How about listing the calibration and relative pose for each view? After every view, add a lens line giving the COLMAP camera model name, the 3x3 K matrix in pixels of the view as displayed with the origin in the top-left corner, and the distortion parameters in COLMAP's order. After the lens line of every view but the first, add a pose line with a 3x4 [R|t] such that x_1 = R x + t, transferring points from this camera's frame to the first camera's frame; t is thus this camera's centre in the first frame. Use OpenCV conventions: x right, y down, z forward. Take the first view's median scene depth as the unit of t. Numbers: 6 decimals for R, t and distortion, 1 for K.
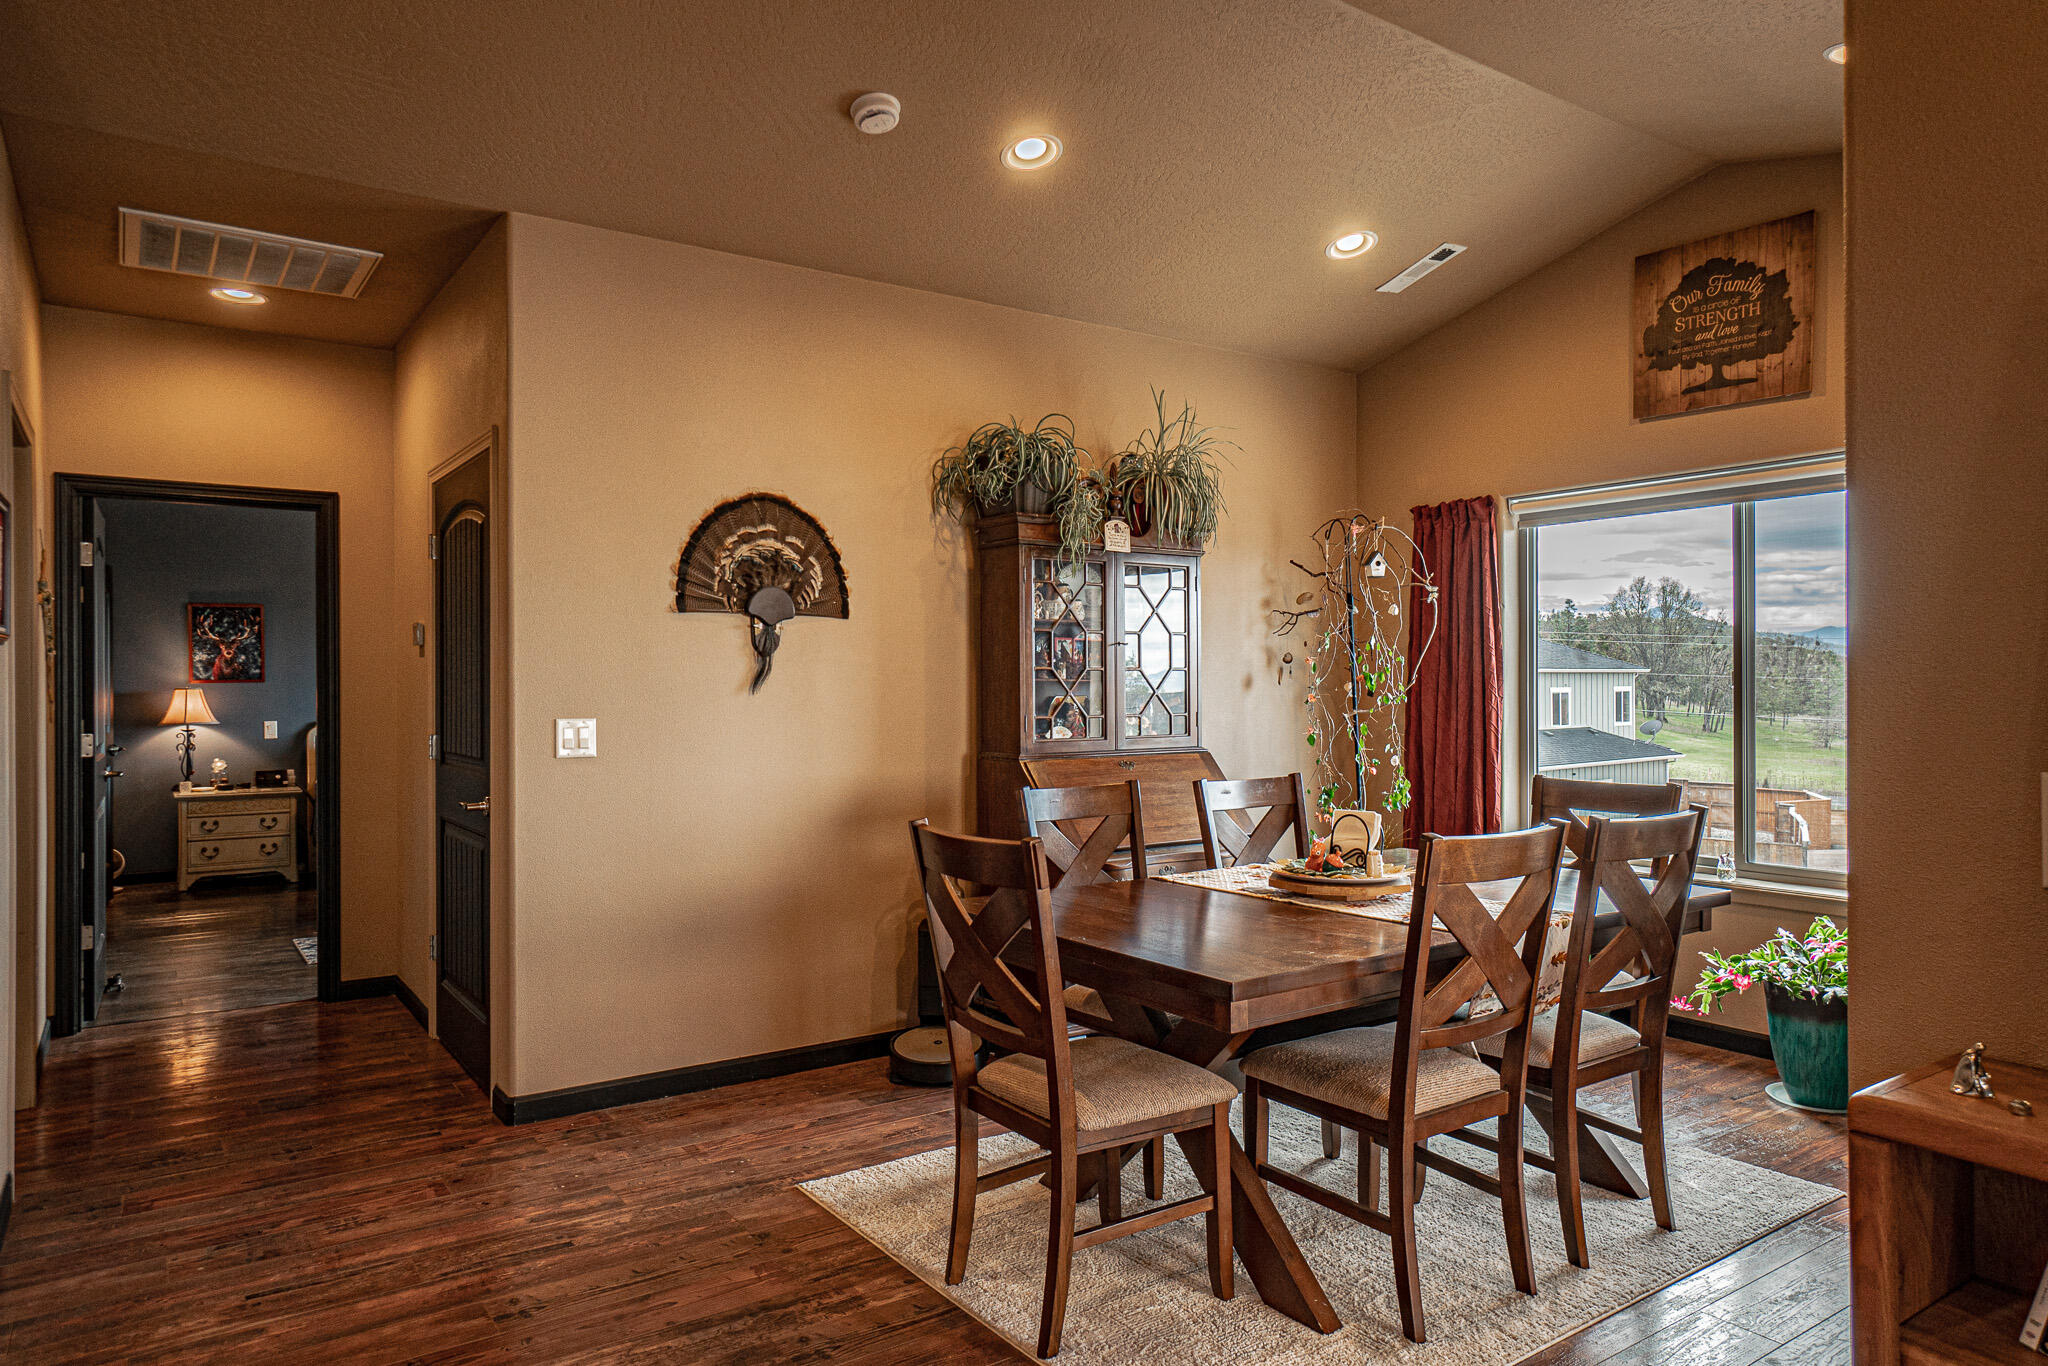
lens RADIAL K [[1298.4, 0, 1023.7], [0, 1298.4, 685.4], [0, 0, 1]] dist [0.021410, 0.005030]
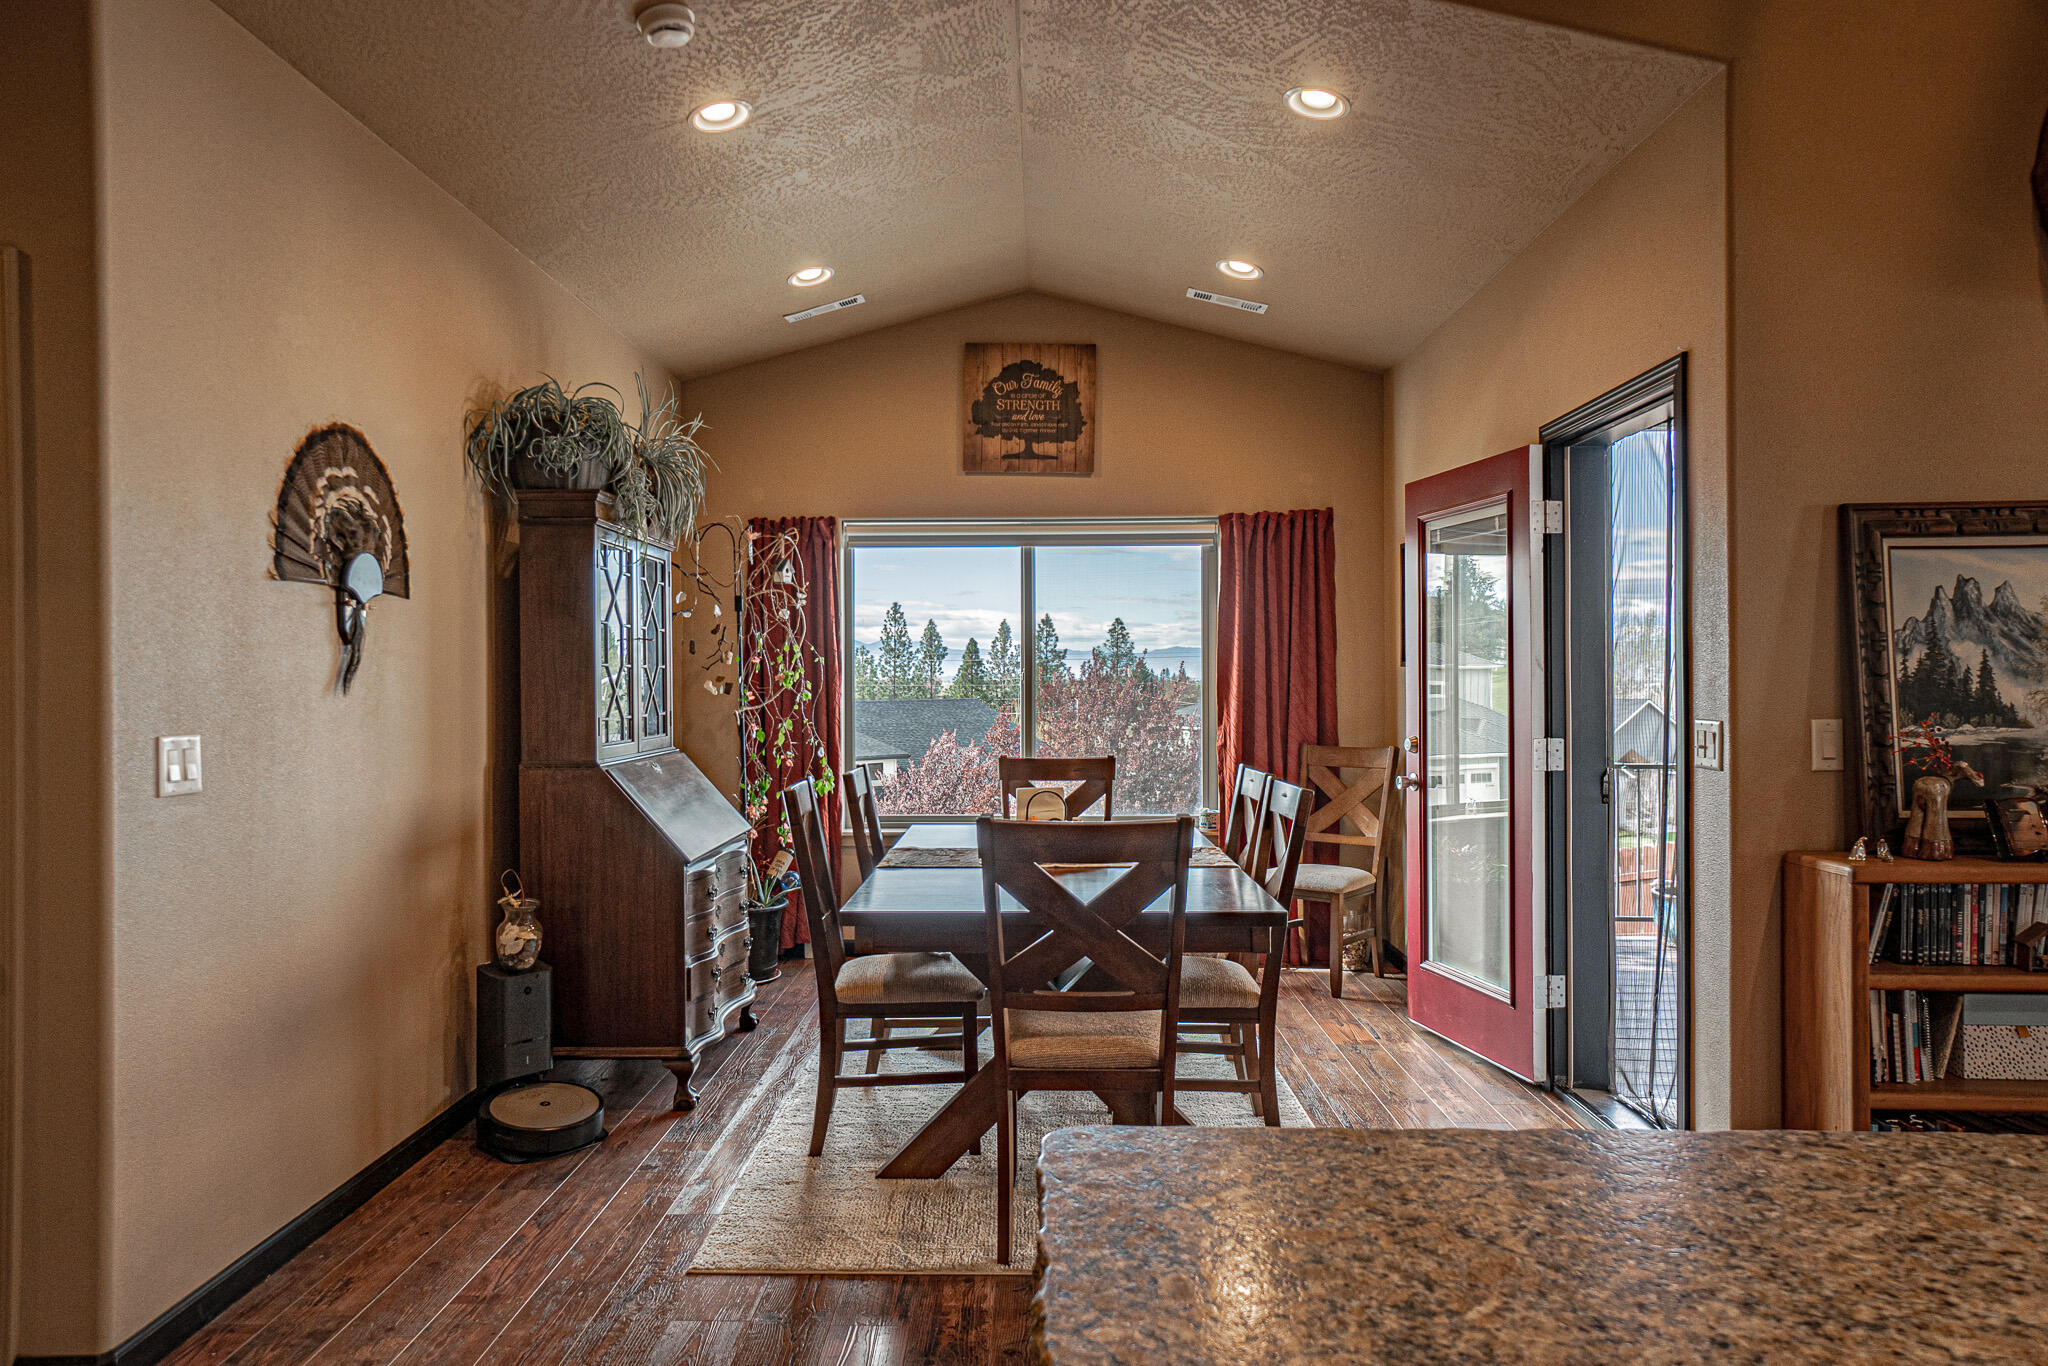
lens RADIAL K [[1298.4, 0, 1015.4], [0, 1298.4, 676.9], [0, 0, 1]] dist [0.021410, 0.005030]
pose [[0.590851, 0.003431, 0.806773, -0.556429], [0.000940, 0.999987, -0.004941, 0.000329], [-0.806780, 0.003677, 0.590840, 0.242587]]
